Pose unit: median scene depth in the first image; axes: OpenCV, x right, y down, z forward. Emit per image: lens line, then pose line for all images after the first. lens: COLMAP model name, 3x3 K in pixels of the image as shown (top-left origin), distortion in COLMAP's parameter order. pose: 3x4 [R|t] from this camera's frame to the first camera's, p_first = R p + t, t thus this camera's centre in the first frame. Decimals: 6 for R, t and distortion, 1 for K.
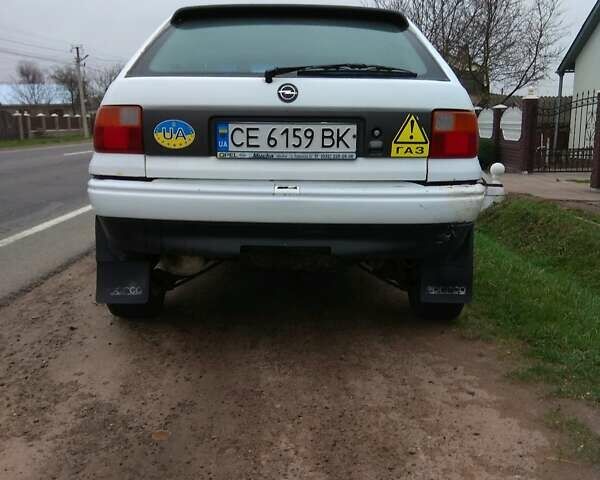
lens RADIAL K [[616.9, 0, 297.0], [0, 616.9, 242.4], [0, 0, 1]] dist [0.057530, 0.000000]
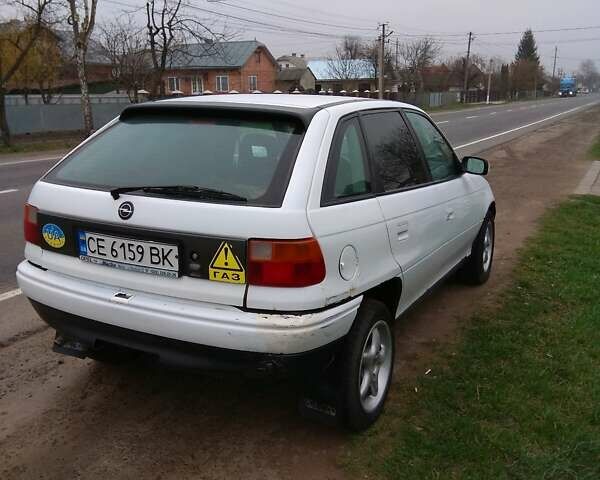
lens RADIAL K [[616.9, 0, 294.9], [0, 616.9, 237.6], [0, 0, 1]] dist [0.057530, 0.000000]
pose [[0.886503, 0.110362, -0.449369, 0.725132], [-0.093360, 0.993829, 0.059899, -0.281572], [0.453206, -0.011148, 0.891336, 0.163347]]
